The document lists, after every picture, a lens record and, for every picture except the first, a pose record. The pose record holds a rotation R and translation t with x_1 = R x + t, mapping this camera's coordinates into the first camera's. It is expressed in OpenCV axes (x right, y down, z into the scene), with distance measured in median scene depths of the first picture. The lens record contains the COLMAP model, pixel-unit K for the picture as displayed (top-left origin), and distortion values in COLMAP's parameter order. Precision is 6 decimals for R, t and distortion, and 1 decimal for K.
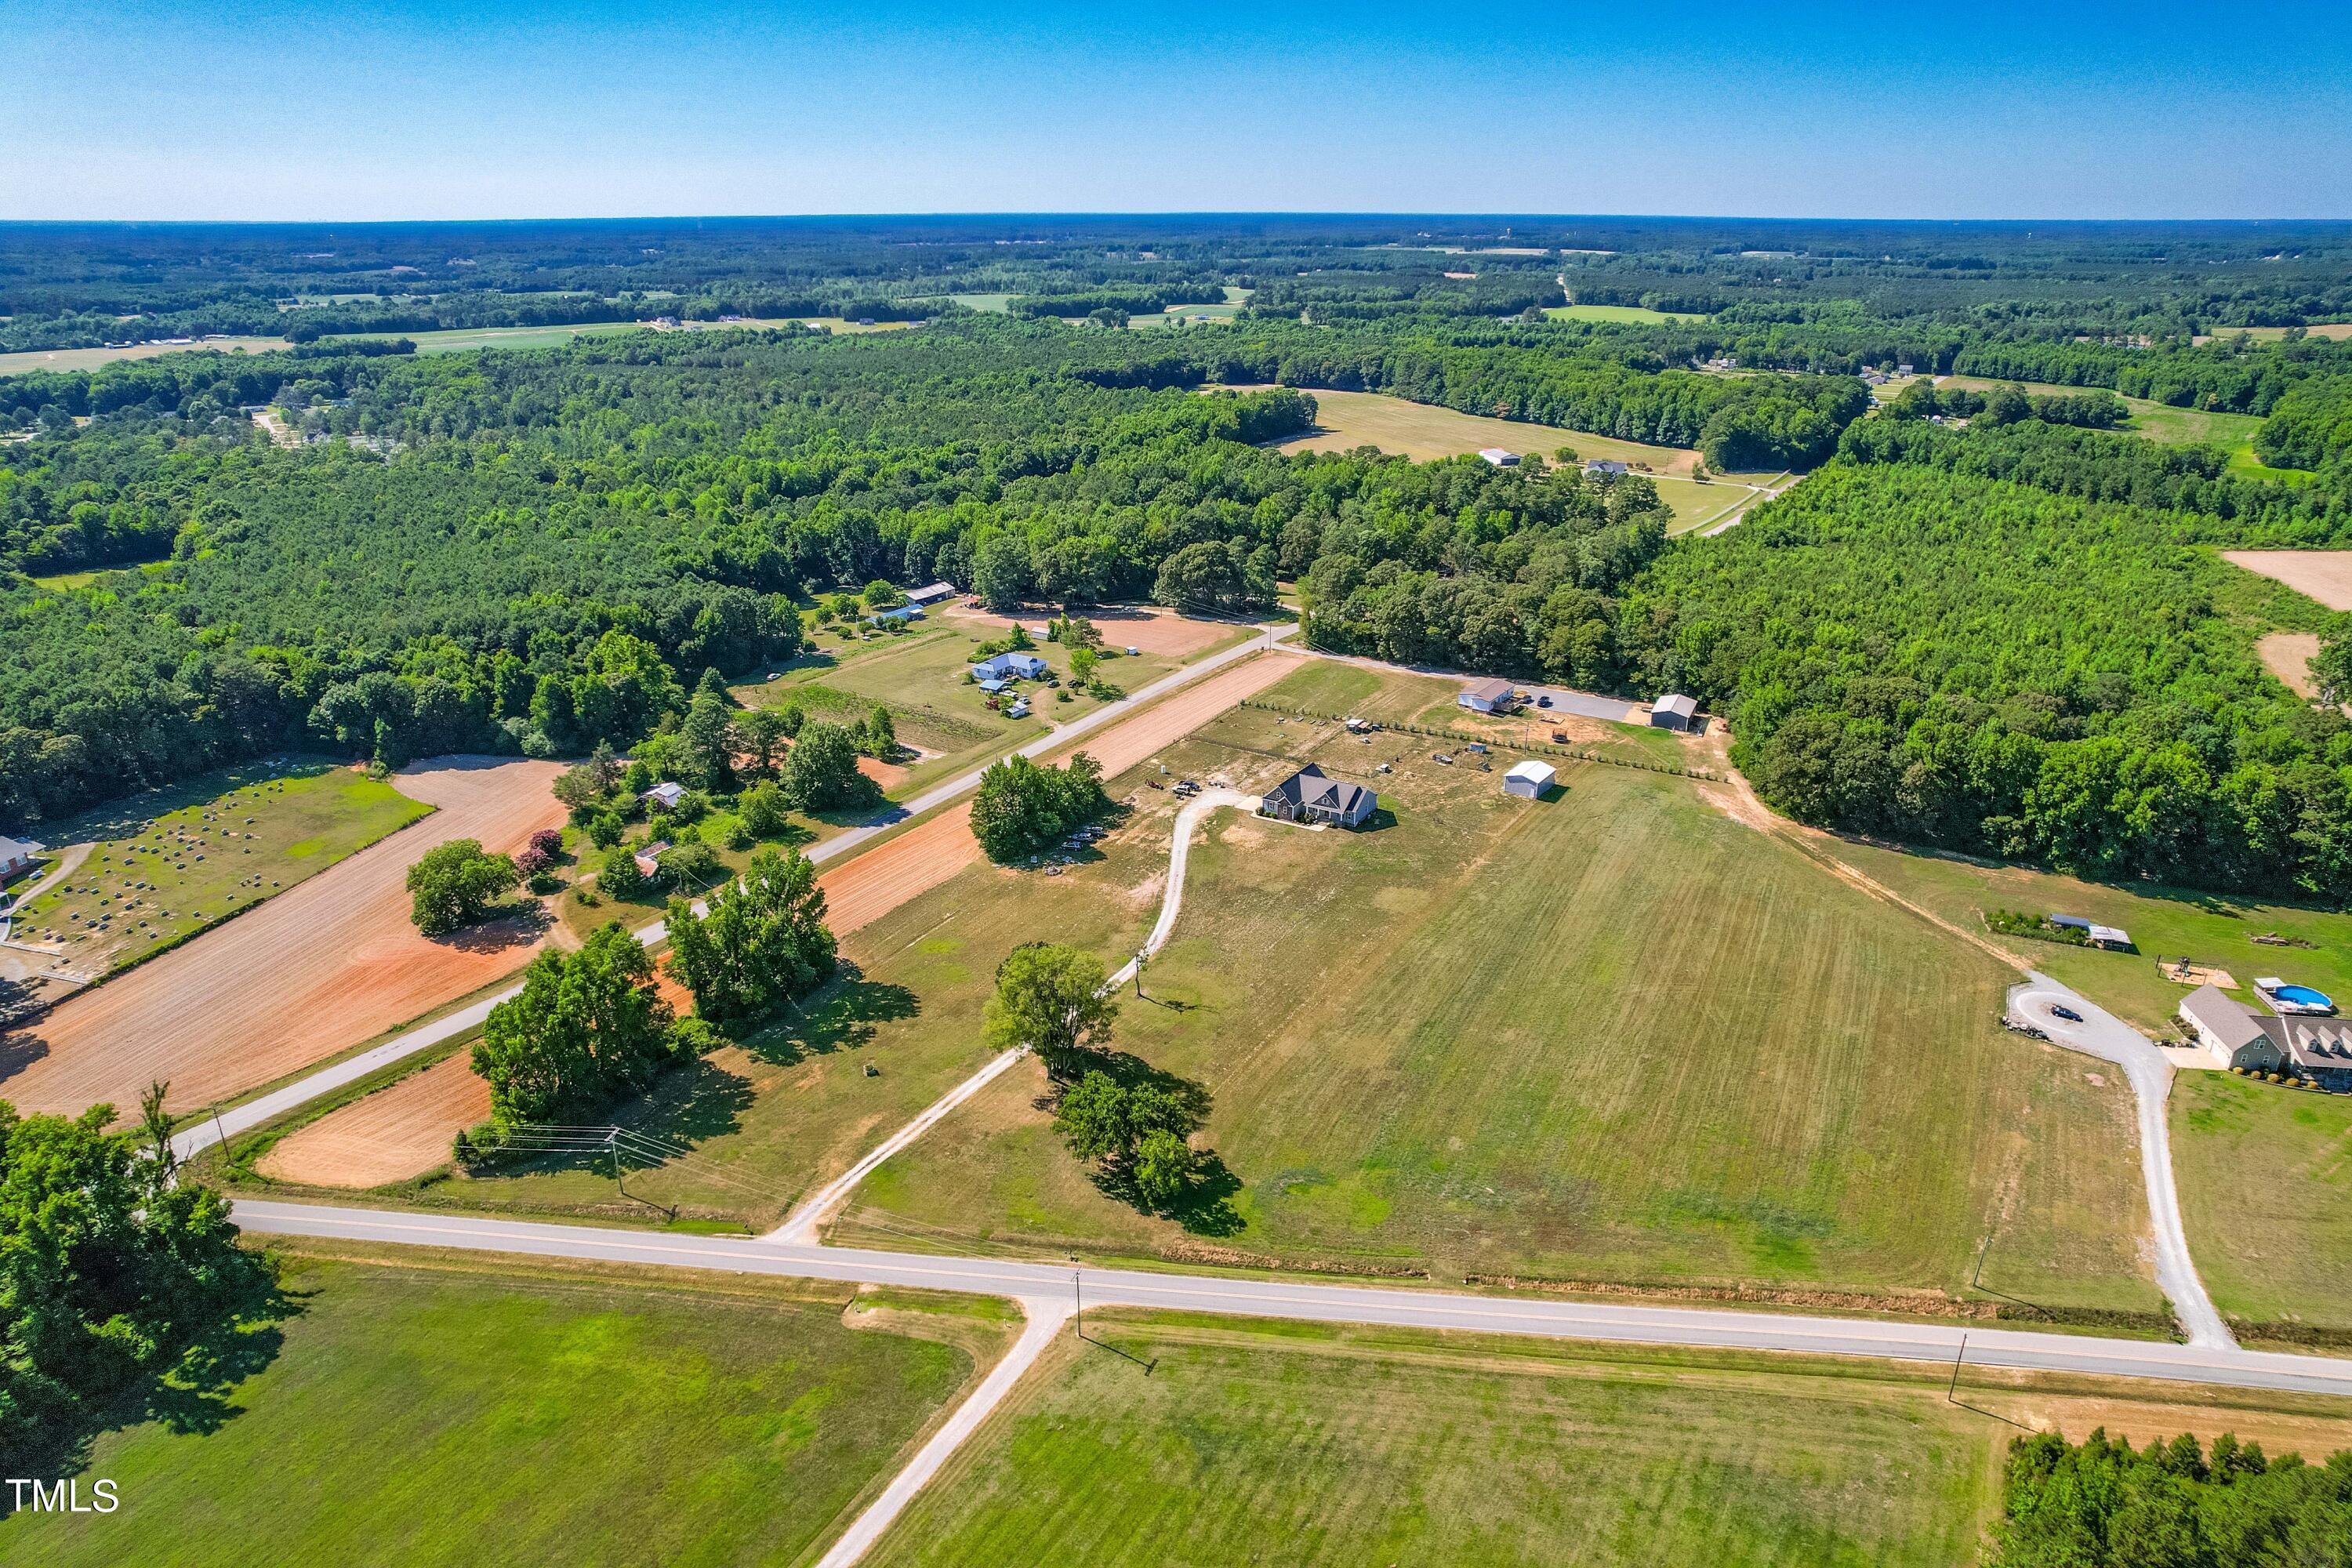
lens RADIAL K [[1501.3, 0, 1186.0], [0, 1501.3, 791.5], [0, 0, 1]] dist [-0.071232, 0.062082]
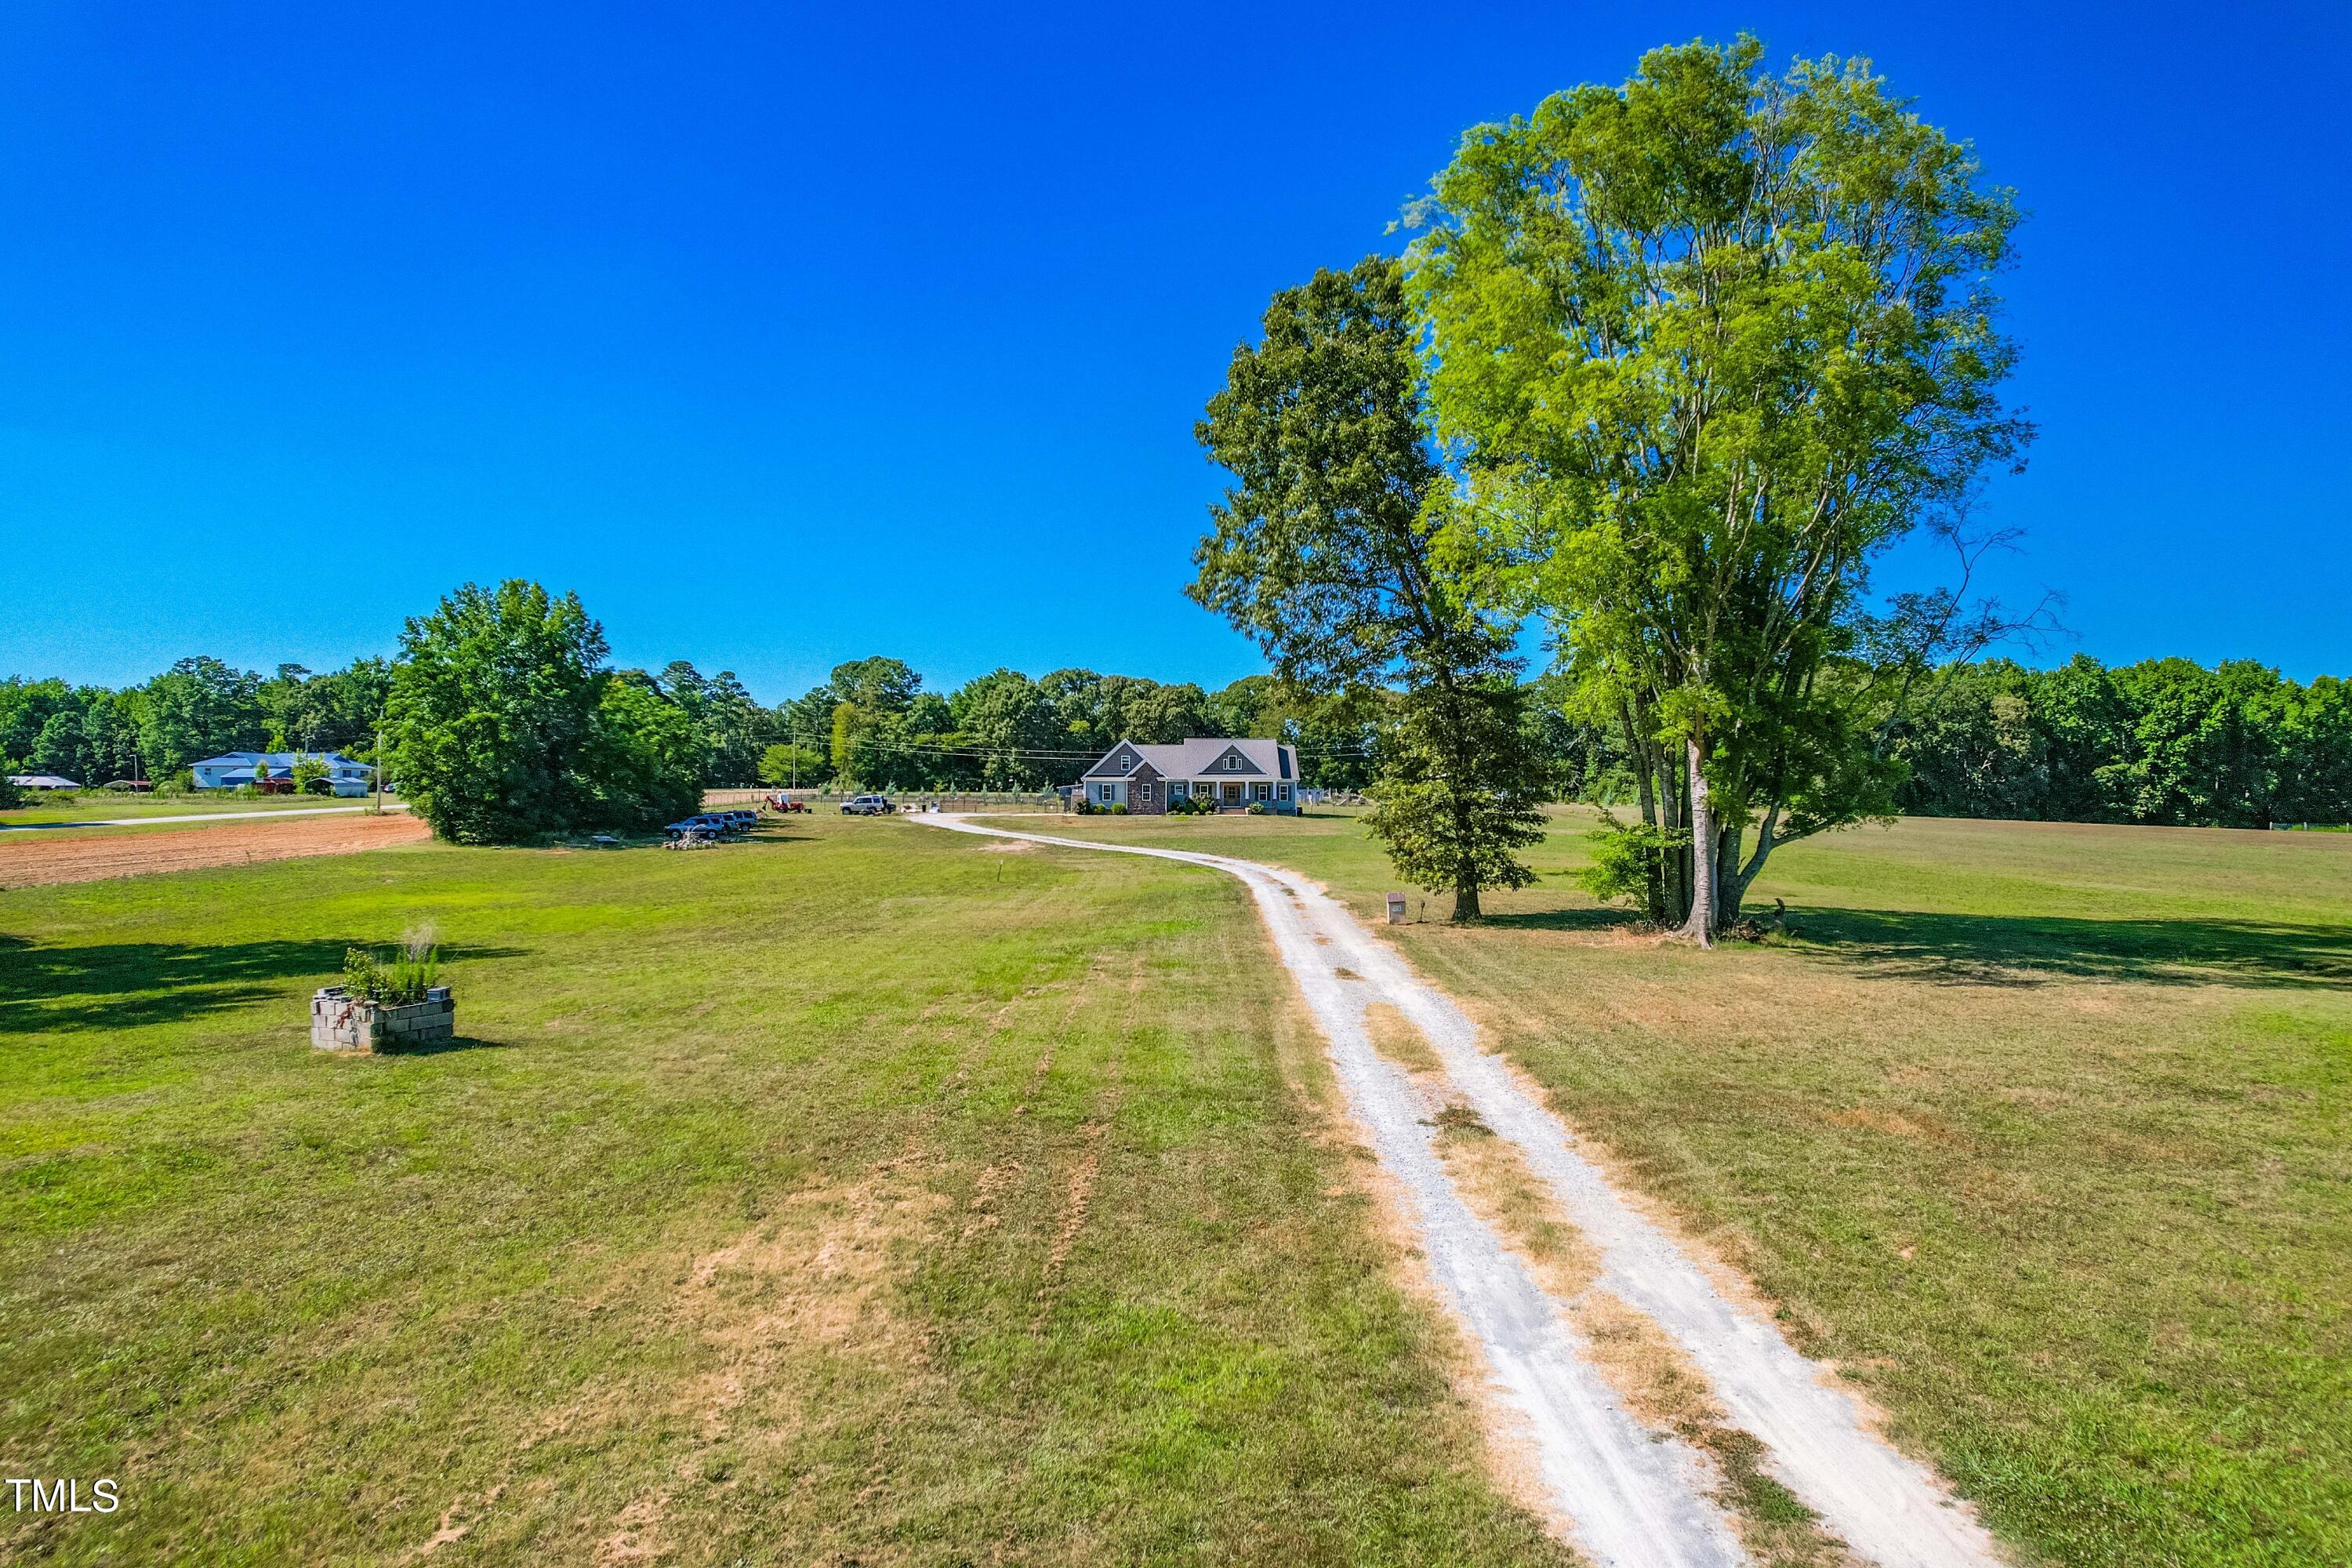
lens RADIAL K [[1501.3, 0, 1194.6], [0, 1501.3, 773.7], [0, 0, 1]] dist [-0.071232, 0.062082]
pose [[0.846672, 0.013154, 0.531952, -0.160355], [0.190980, 0.925576, -0.326858, 0.159075], [-0.496661, 0.378334, 0.781147, 0.675851]]
